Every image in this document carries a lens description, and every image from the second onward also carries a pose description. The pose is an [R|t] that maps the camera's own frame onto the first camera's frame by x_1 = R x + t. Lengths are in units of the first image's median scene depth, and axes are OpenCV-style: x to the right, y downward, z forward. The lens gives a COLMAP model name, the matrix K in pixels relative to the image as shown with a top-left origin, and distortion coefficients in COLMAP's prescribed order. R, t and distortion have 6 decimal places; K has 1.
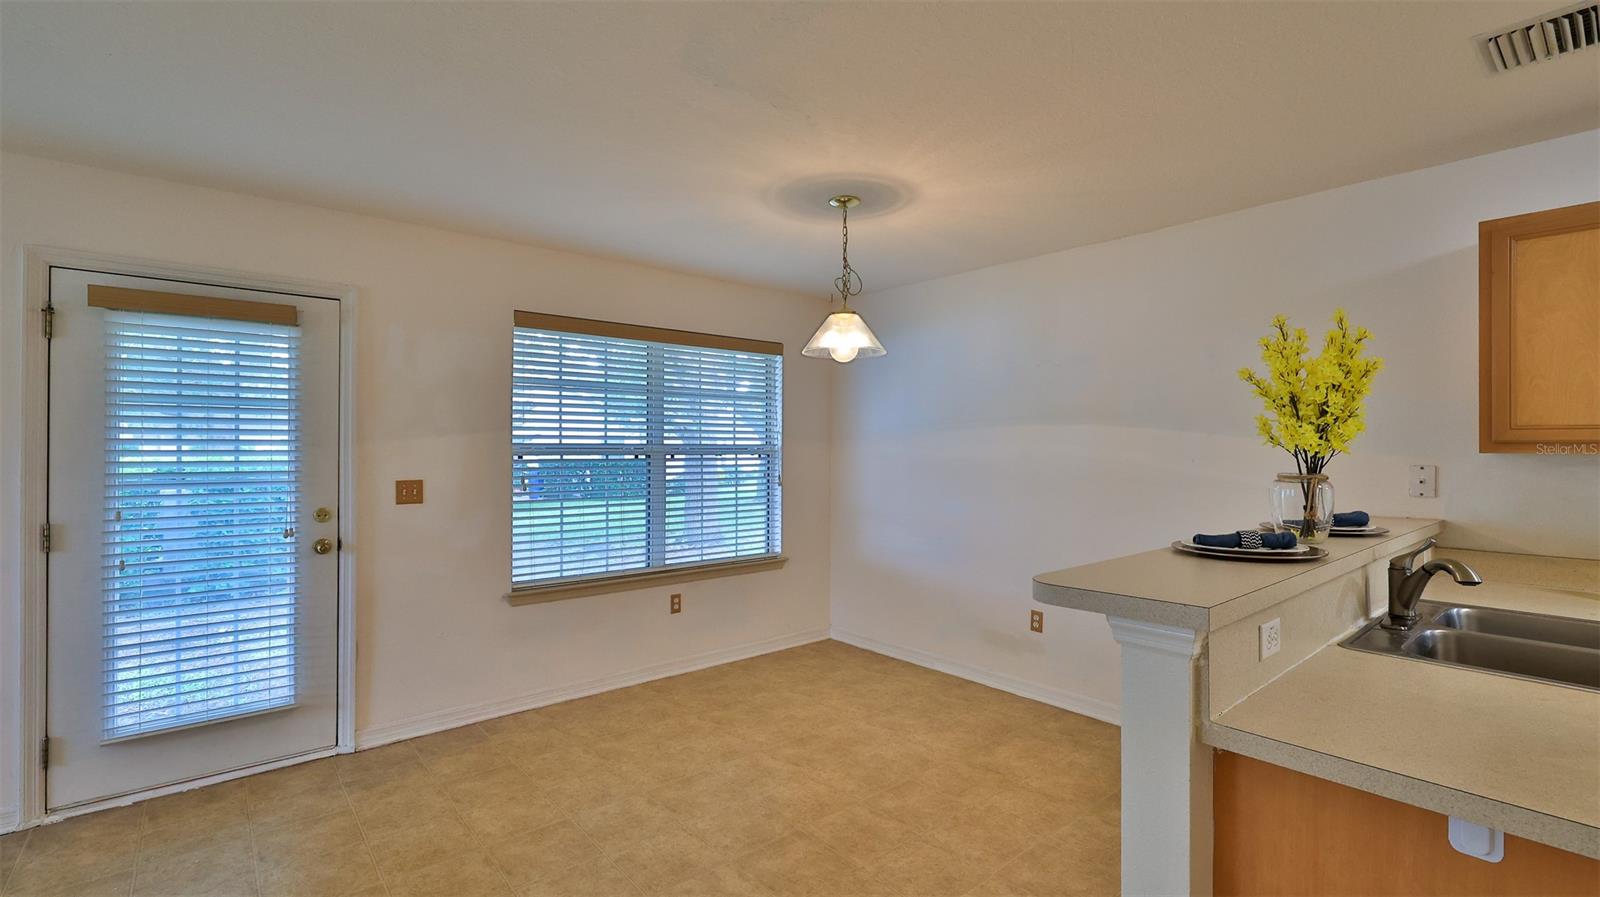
lens RADIAL K [[700.5, 0, 800.0], [0, 700.5, 448.5], [0, 0, 1]] dist [0.000723, 0.000100]
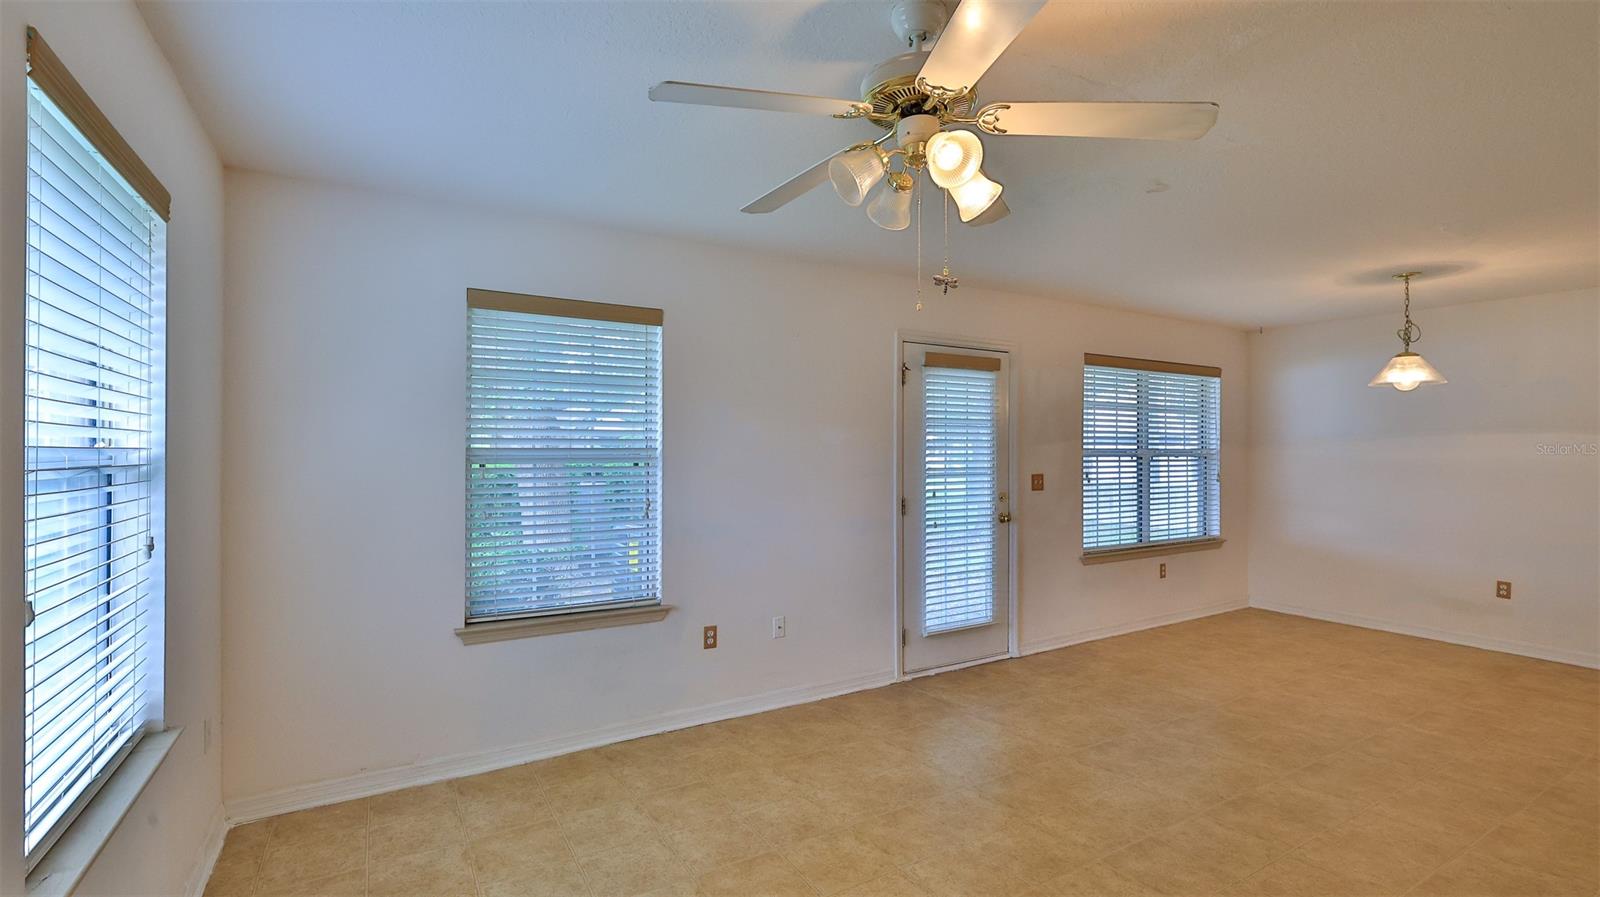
lens RADIAL K [[700.5, 0, 800.0], [0, 700.5, 448.5], [0, 0, 1]] dist [0.000723, 0.000100]
pose [[0.987111, -0.000385, -0.160039, -0.834281], [-0.000208, 0.999993, -0.003689, -0.002310], [0.160039, 0.003674, 0.987104, -0.524515]]
